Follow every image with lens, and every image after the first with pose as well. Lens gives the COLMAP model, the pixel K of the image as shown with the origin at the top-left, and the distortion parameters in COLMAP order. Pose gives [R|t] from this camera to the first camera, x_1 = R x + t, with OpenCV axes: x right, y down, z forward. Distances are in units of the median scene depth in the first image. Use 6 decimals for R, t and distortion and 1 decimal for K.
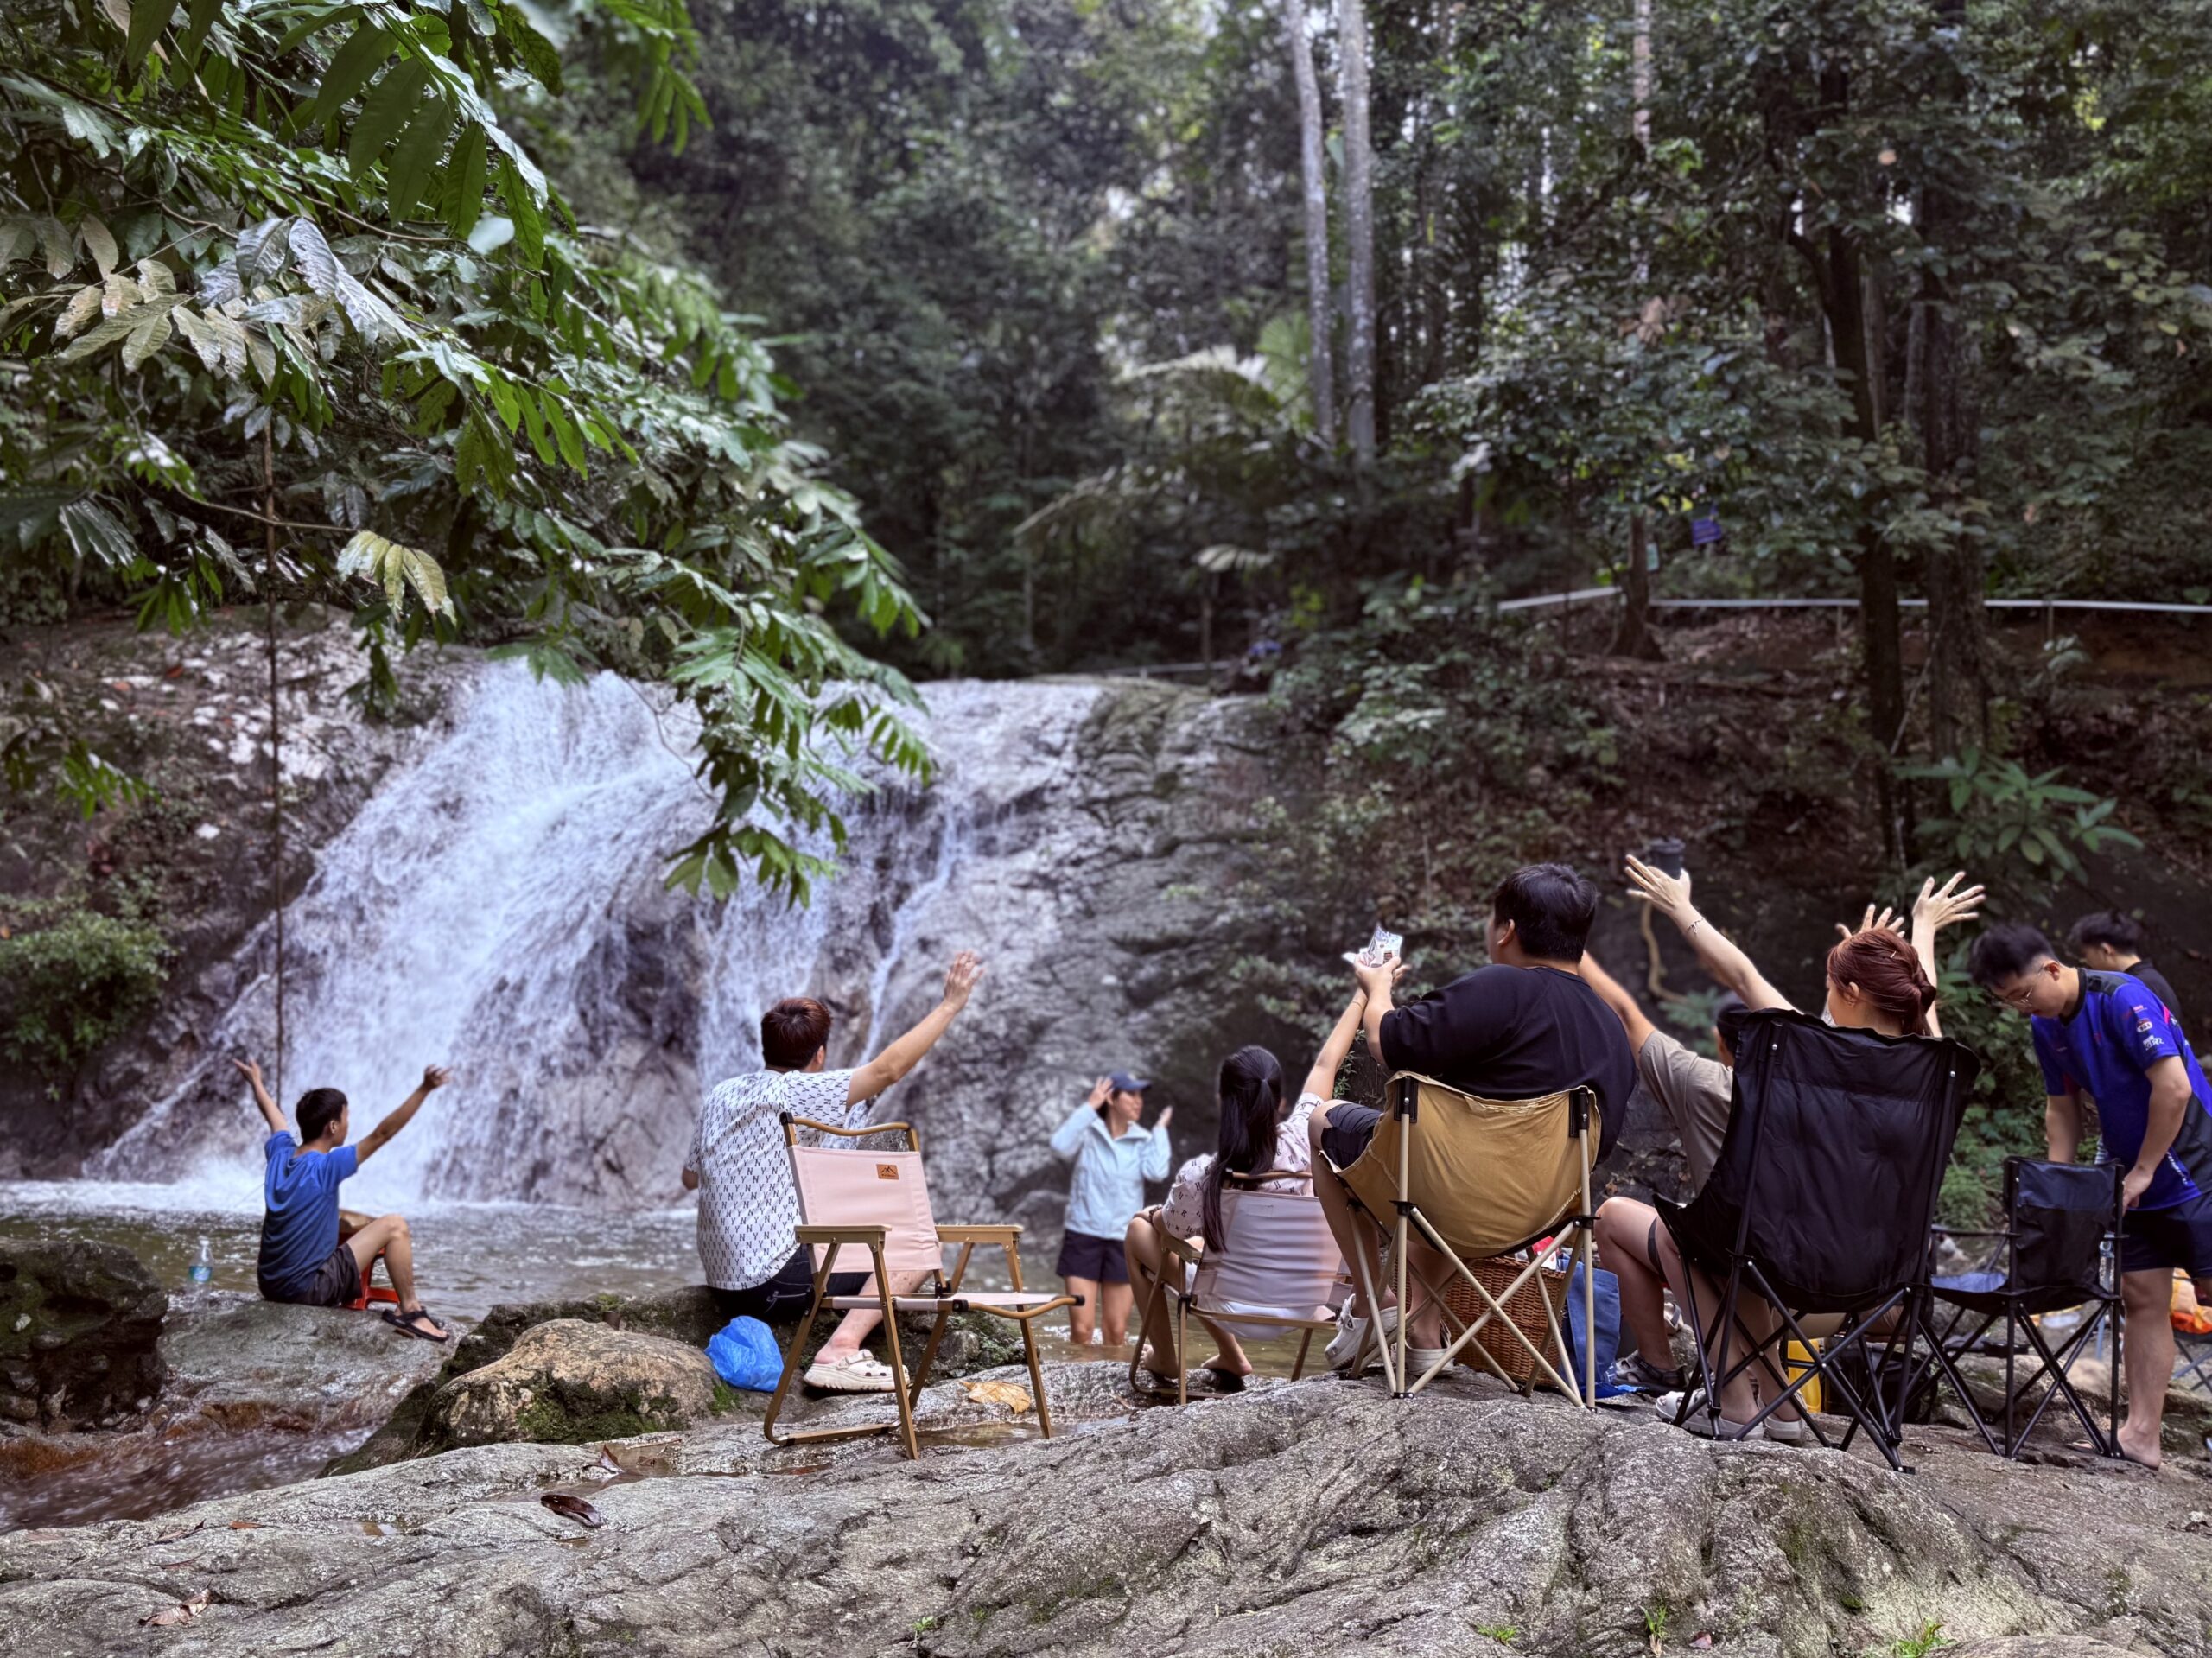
lens RADIAL K [[1936.7, 0, 979.6], [0, 1936.7, 790.9], [0, 0, 1]] dist [0.180339, -0.426355]
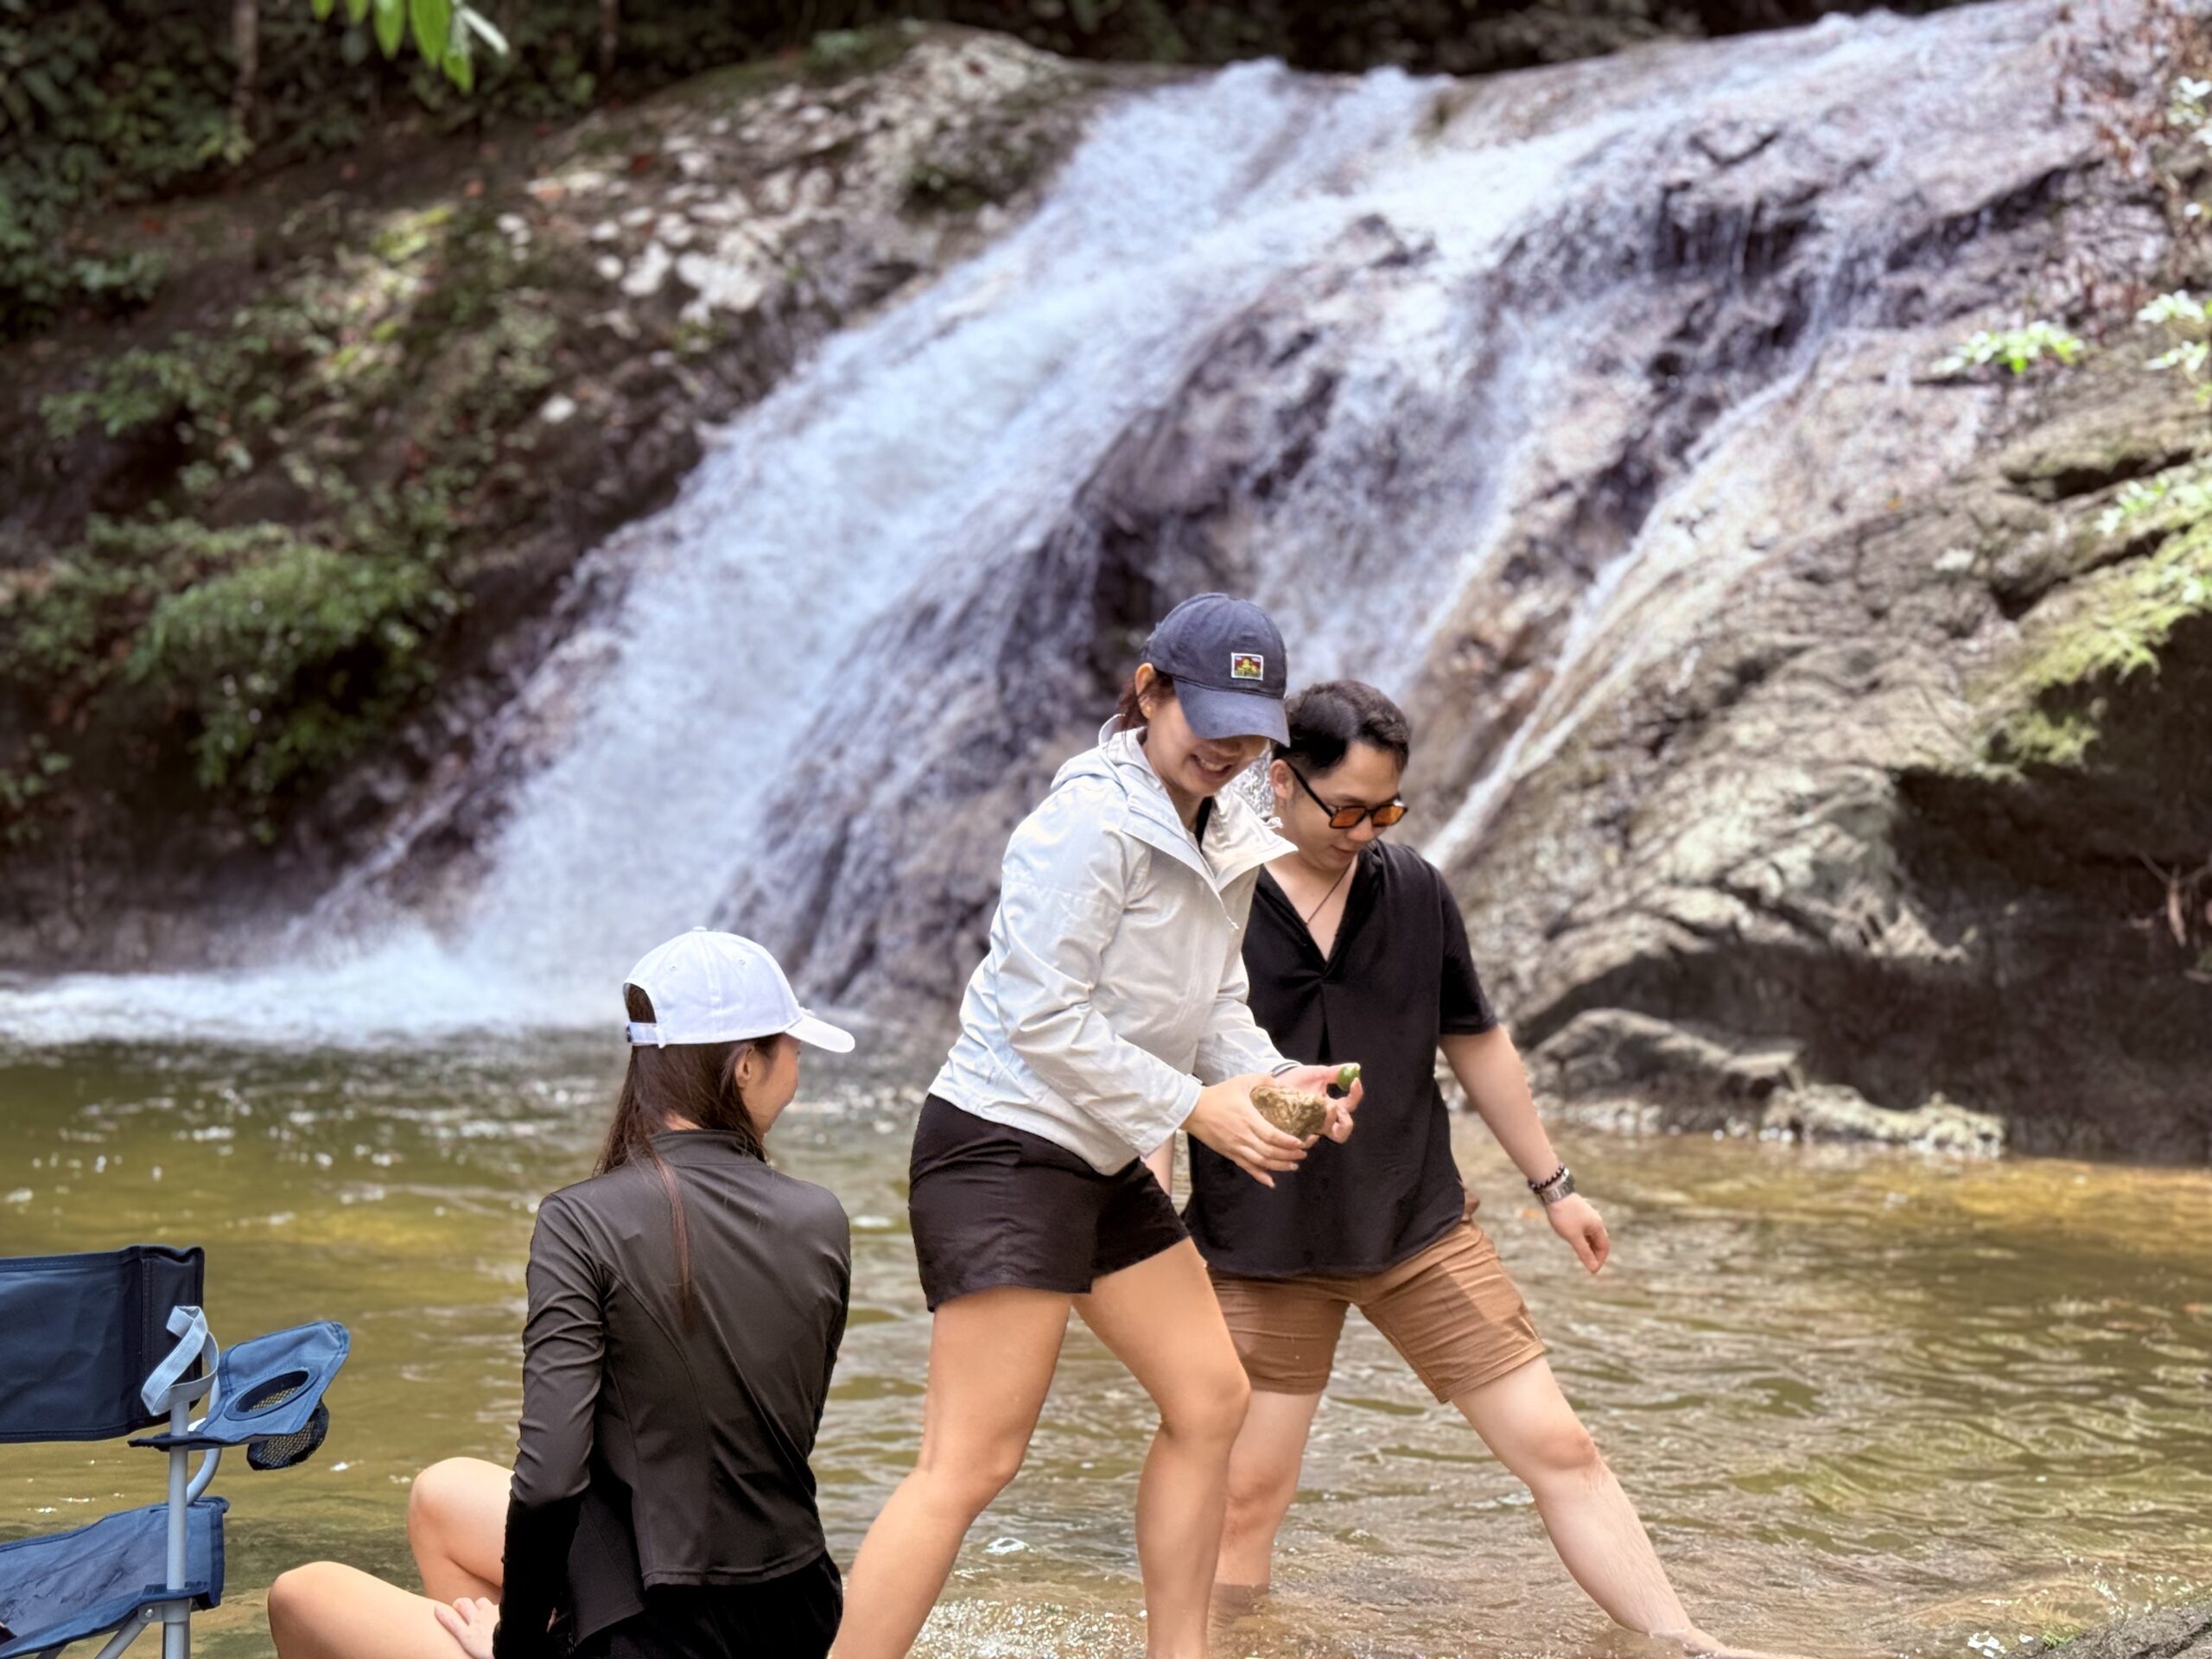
lens RADIAL K [[3053.1, 0, 1136.1], [0, 3053.1, 792.5], [0, 0, 1]] dist [0.209979, -0.448171]
pose [[0.858421, -0.022911, -0.512433, 0.238277], [0.091198, 0.989903, 0.108515, 0.048845], [0.504773, -0.139884, 0.851843, 0.250101]]
